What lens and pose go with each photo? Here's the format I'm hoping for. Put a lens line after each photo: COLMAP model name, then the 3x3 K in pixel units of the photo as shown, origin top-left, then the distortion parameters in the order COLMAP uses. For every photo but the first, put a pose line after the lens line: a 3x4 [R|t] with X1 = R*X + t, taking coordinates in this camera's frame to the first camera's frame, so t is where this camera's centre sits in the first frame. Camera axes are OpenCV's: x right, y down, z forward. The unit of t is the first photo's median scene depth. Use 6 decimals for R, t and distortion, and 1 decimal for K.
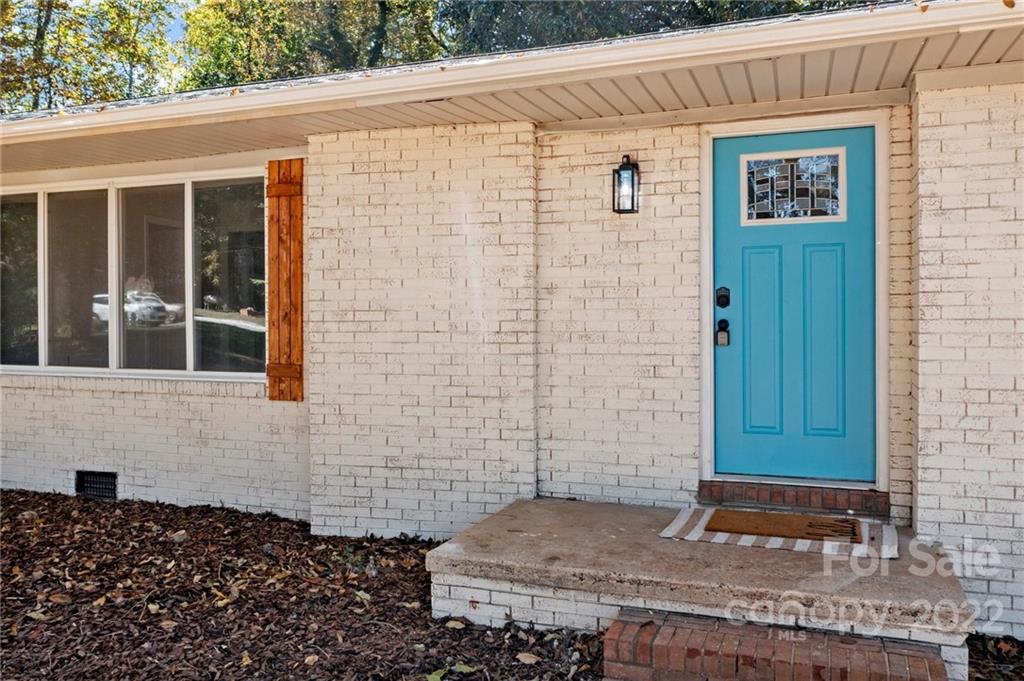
lens RADIAL K [[824.0, 0, 516.1], [0, 824.0, 324.1], [0, 0, 1]] dist [-0.009822, 0.003662]
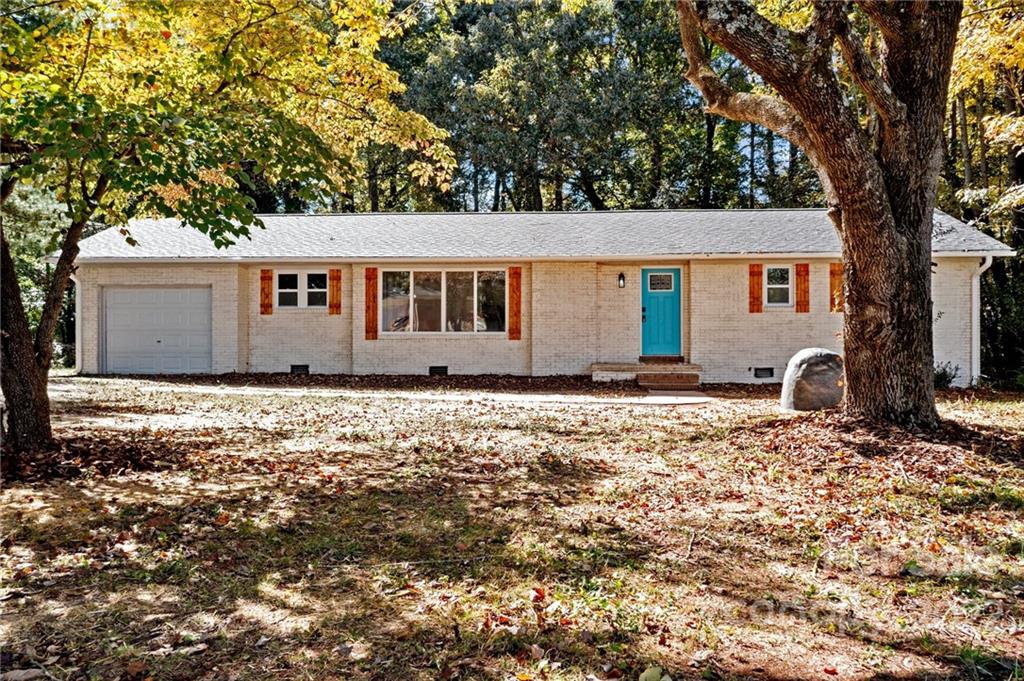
lens RADIAL K [[835.4, 0, 510.9], [0, 835.4, 329.6], [0, 0, 1]] dist [0.002285, 0.002306]
pose [[0.956713, 0.000052, 0.291032, -1.448397], [0.001858, 0.999979, -0.006287, 0.083429], [-0.291026, 0.006556, 0.956693, -2.507596]]
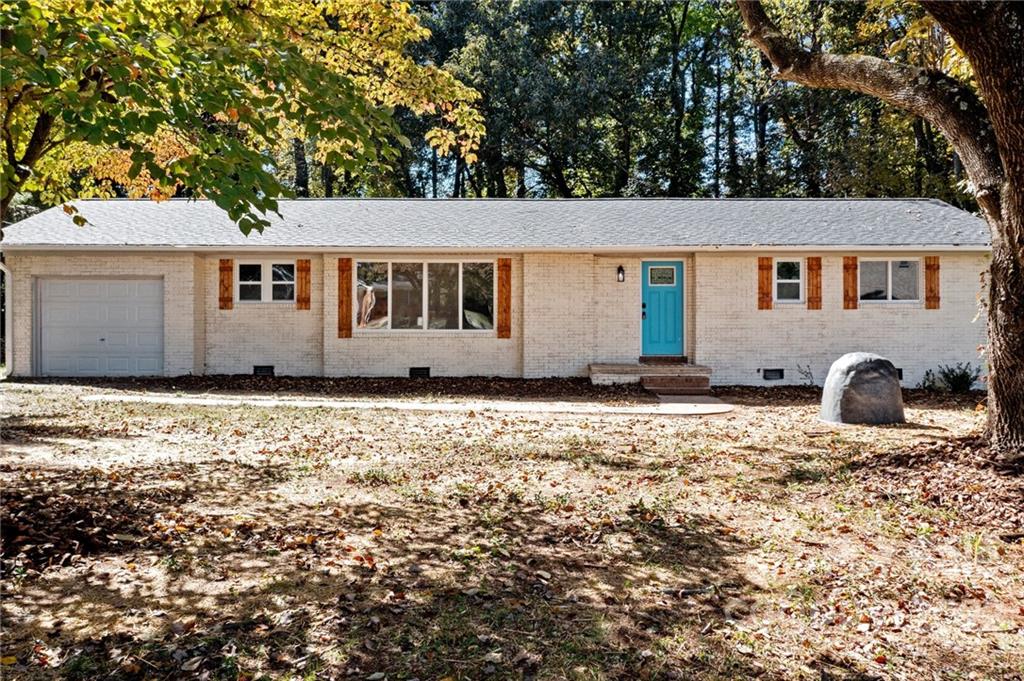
lens RADIAL K [[835.4, 0, 513.1], [0, 835.4, 326.0], [0, 0, 1]] dist [0.000434, -0.002574]
pose [[0.936334, -0.000585, 0.351111, -1.507700], [-0.000043, 0.999998, 0.001780, 0.048727], [-0.351112, -0.001681, 0.936332, -2.132803]]
